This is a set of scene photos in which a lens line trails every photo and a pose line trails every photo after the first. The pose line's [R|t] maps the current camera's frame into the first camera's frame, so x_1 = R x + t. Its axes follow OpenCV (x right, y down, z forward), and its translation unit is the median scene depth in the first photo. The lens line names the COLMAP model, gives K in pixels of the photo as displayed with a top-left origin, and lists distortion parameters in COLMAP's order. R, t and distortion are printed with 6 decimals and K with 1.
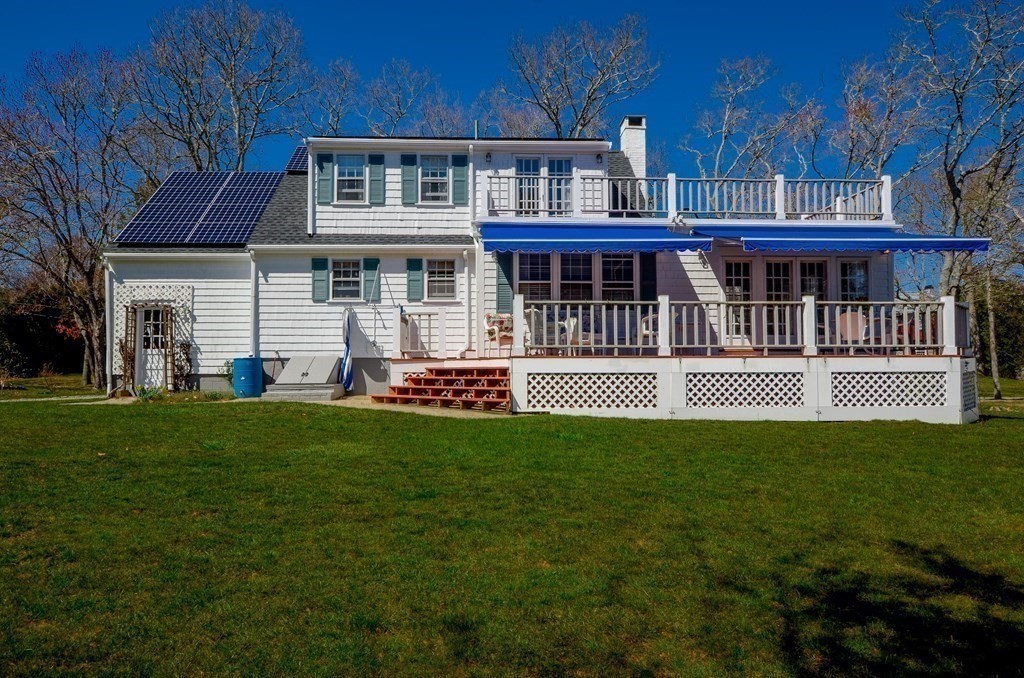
lens RADIAL K [[697.7, 0, 513.7], [0, 697.7, 344.5], [0, 0, 1]] dist [0.005733, 0.009520]
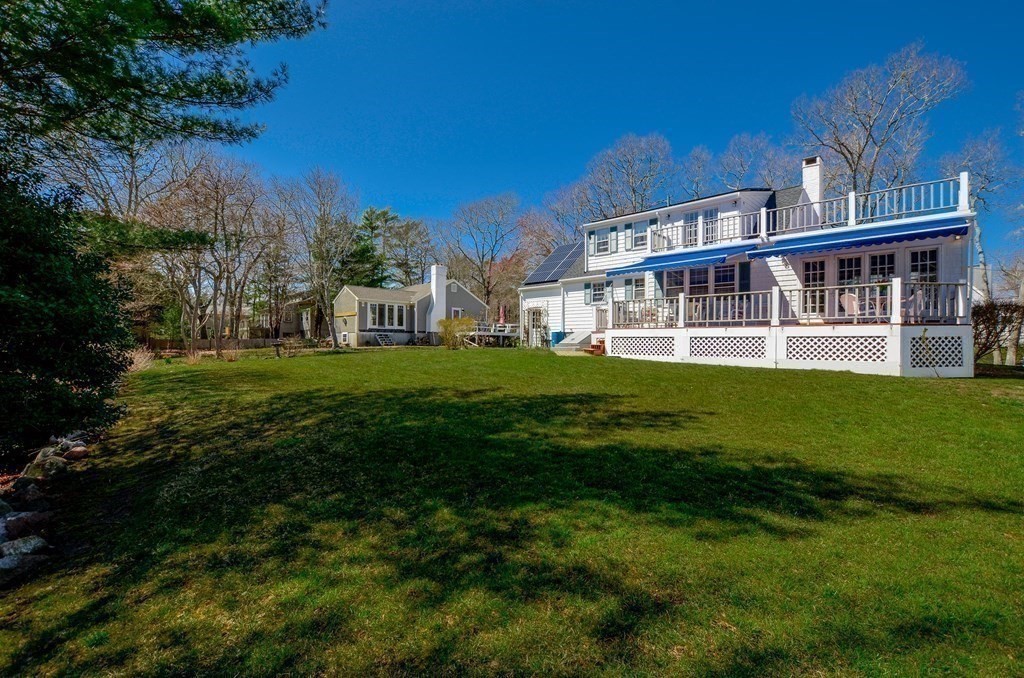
lens RADIAL K [[451.9, 0, 515.6], [0, 451.9, 339.5], [0, 0, 1]] dist [-0.023358, -0.000223]
pose [[0.680001, 0.003669, -0.733202, 0.554346], [0.015660, 0.999687, 0.019526, 0.013255], [0.733044, -0.024759, 0.679731, -0.061343]]
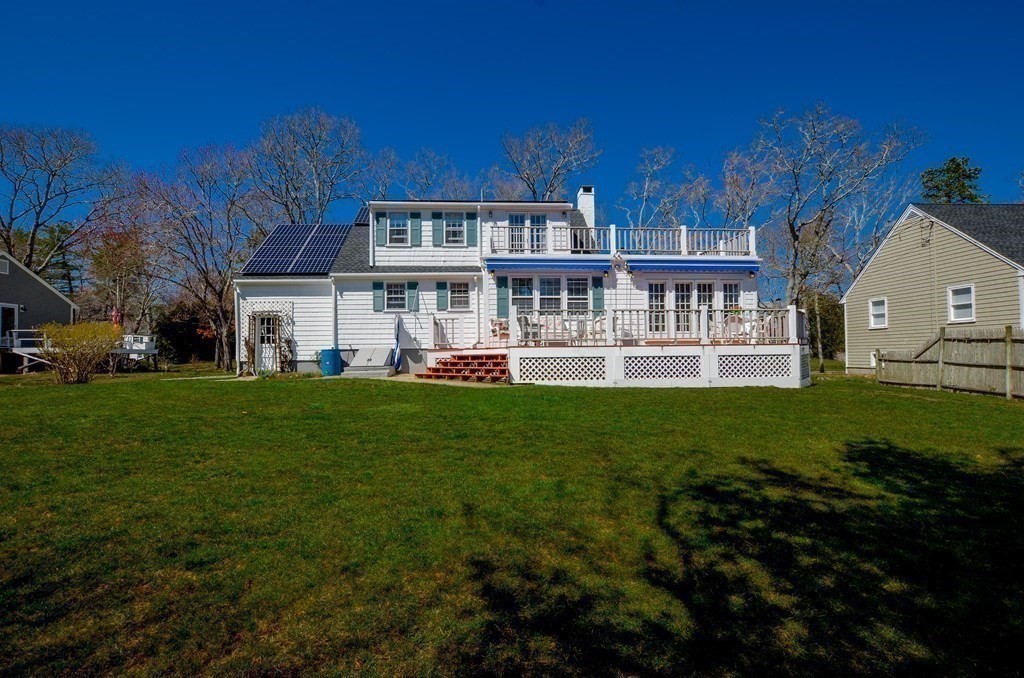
lens RADIAL K [[471.7, 0, 514.1], [0, 471.7, 345.3], [0, 0, 1]] dist [-0.021615, 0.000964]
pose [[0.999731, -0.008035, 0.021763, -0.010377], [0.007772, 0.999896, 0.012170, 0.001313], [-0.021858, -0.011997, 0.999689, -0.012705]]
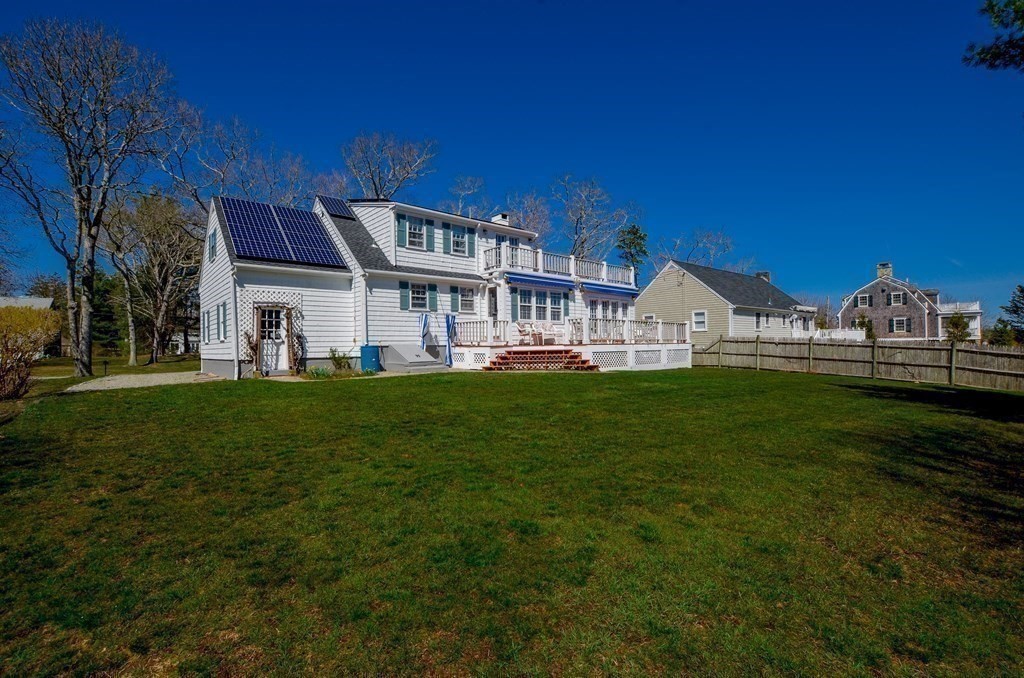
lens RADIAL K [[451.9, 0, 519.9], [0, 451.9, 343.9], [0, 0, 1]] dist [-0.023358, -0.000223]
pose [[0.772223, -0.005211, 0.635330, -0.720938], [-0.009001, 0.999776, 0.019141, -0.005837], [-0.635288, -0.020500, 0.772003, 0.056170]]
